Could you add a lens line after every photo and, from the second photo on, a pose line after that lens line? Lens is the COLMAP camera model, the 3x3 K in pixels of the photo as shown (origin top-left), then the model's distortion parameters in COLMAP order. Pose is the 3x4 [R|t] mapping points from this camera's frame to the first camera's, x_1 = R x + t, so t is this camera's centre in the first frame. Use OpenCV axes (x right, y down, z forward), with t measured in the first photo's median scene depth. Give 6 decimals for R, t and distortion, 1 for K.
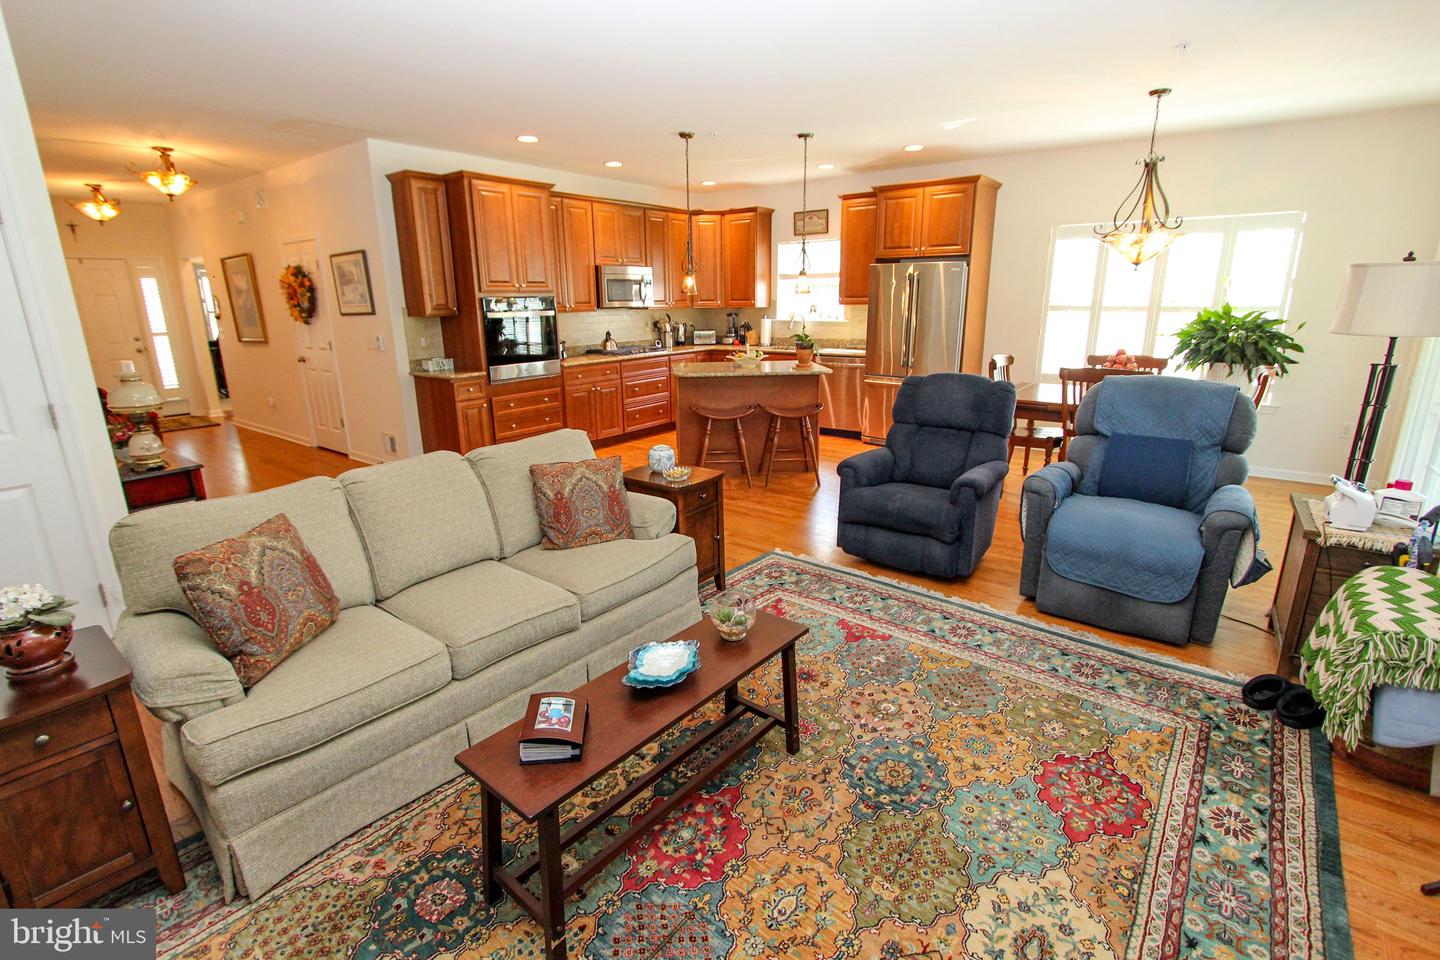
lens RADIAL K [[654.0, 0, 723.2], [0, 654.0, 466.3], [0, 0, 1]] dist [-0.016868, 0.000182]
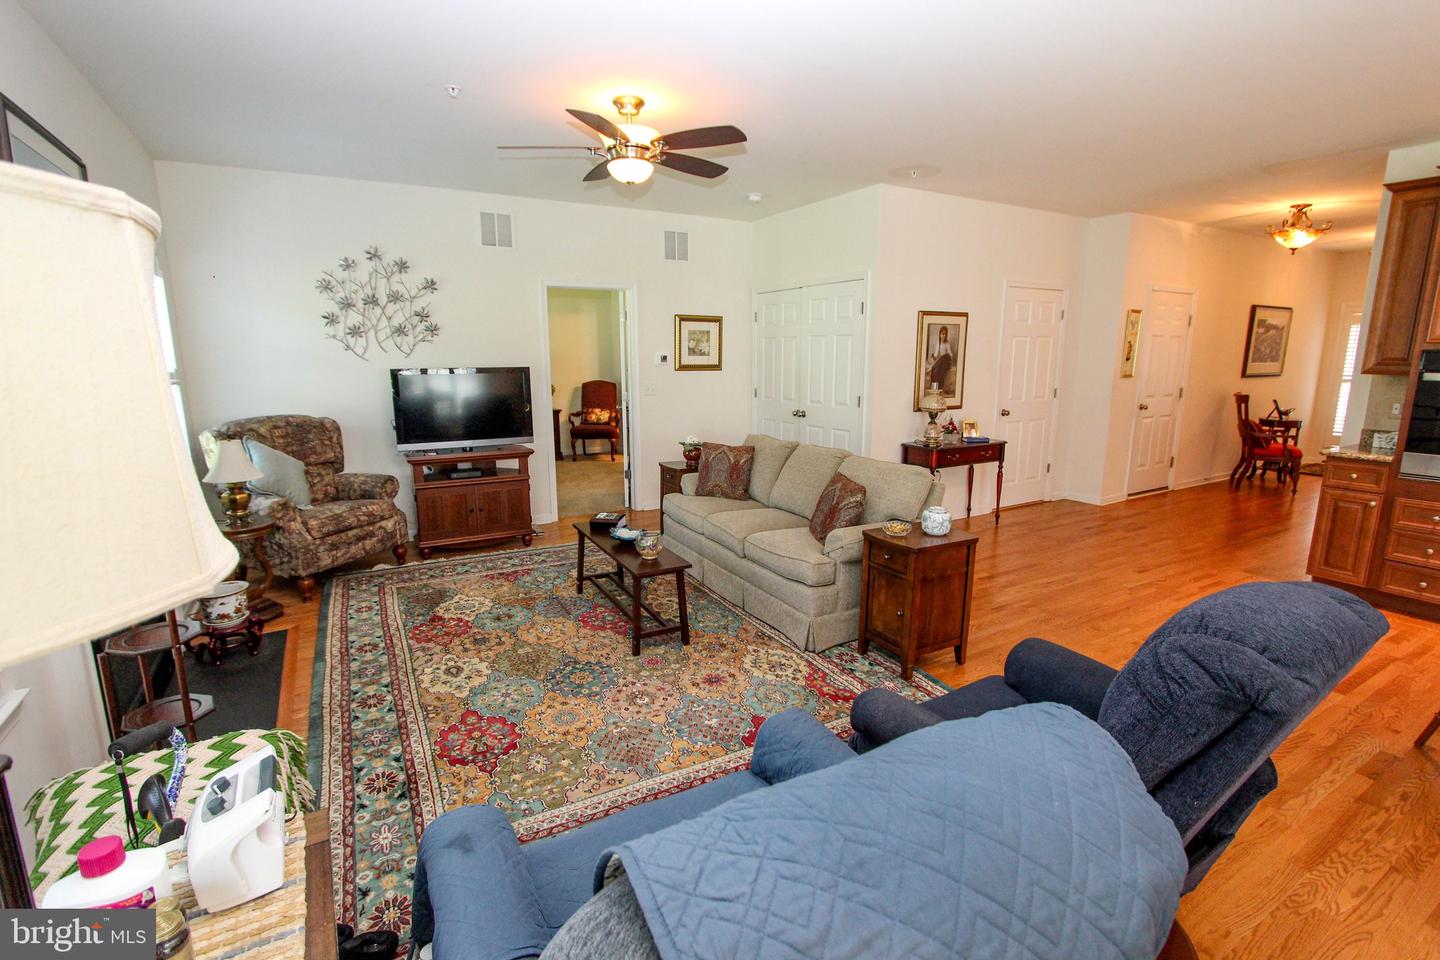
lens RADIAL K [[678.0, 0, 714.7], [0, 678.0, 479.2], [0, 0, 1]] dist [-0.017178, 0.001010]
pose [[-0.379109, 0.182551, -0.907167, 0.497356], [-0.228178, 0.931634, 0.282831, -0.149179], [0.896778, 0.314219, -0.311537, 0.553688]]
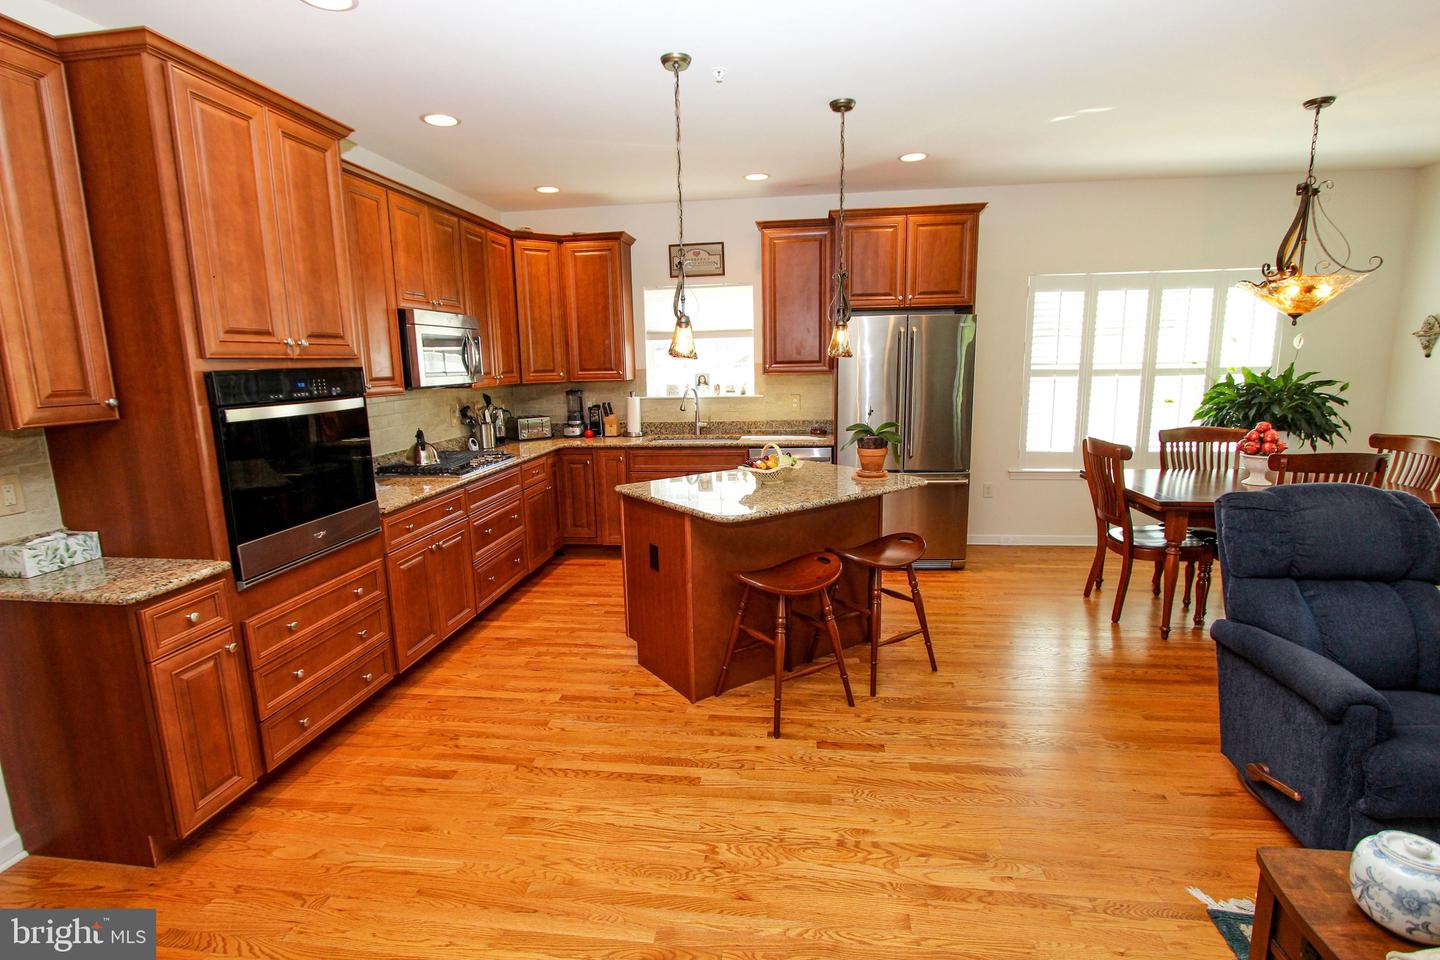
lens RADIAL K [[678.0, 0, 714.7], [0, 678.0, 479.2], [0, 0, 1]] dist [-0.017178, 0.001010]
pose [[0.870076, -0.092645, 0.484133, -0.283553], [0.134452, 0.989540, -0.052273, -0.124978], [-0.474227, 0.110574, 0.873431, 0.479068]]
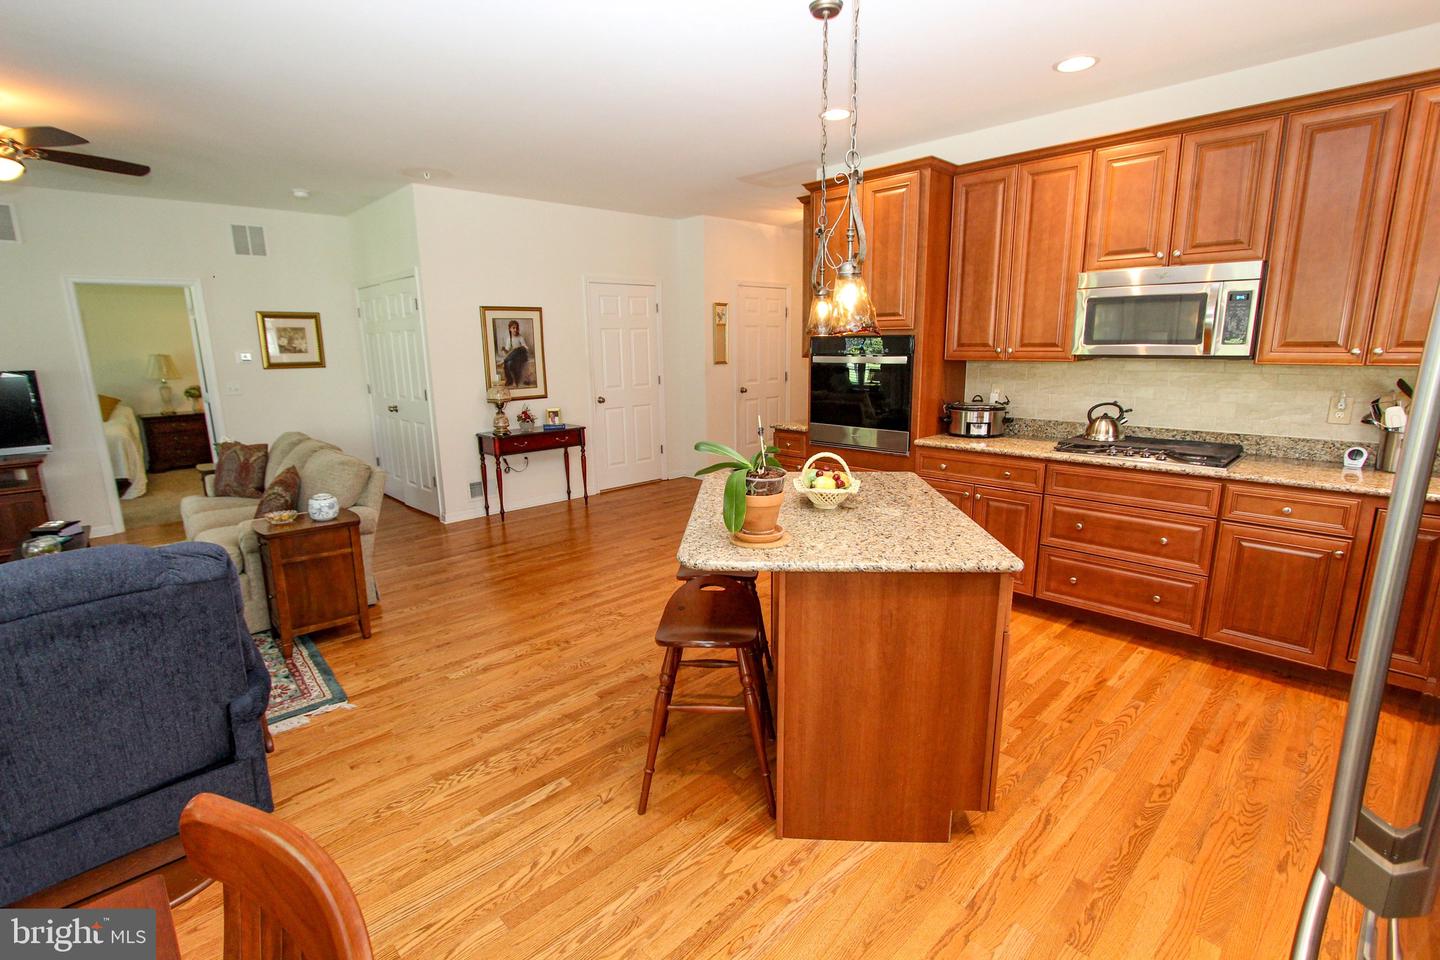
lens RADIAL K [[678.0, 0, 714.7], [0, 678.0, 479.2], [0, 0, 1]] dist [-0.017178, 0.001010]
pose [[-0.154333, 0.210436, -0.965349, 0.445068], [-0.232554, 0.941867, 0.242497, -0.245523], [0.960260, 0.261921, -0.096423, 0.924717]]
